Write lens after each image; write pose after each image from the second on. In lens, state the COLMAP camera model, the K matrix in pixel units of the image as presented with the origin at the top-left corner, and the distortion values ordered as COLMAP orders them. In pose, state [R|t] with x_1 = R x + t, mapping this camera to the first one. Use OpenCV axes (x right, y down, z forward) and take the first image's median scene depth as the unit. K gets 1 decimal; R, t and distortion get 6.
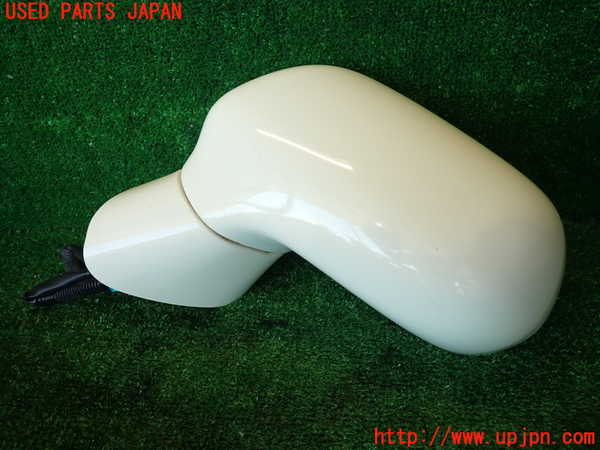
lens RADIAL K [[442.7, 0, 300.0], [0, 442.7, 225.0], [0, 0, 1]] dist [0.007160, 0.002662]
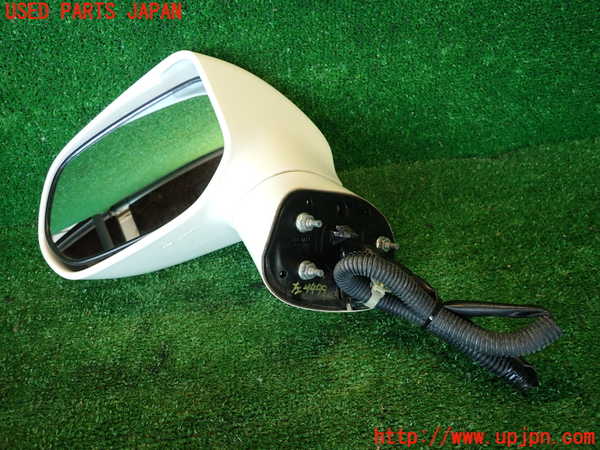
lens RADIAL K [[442.7, 0, 300.0], [0, 442.7, 225.0], [0, 0, 1]] dist [0.007160, 0.002662]
pose [[0.974914, -0.146400, 0.167662, -0.129313], [0.125276, 0.983522, 0.130347, -0.060854], [-0.183982, -0.106073, 0.977189, -0.105254]]
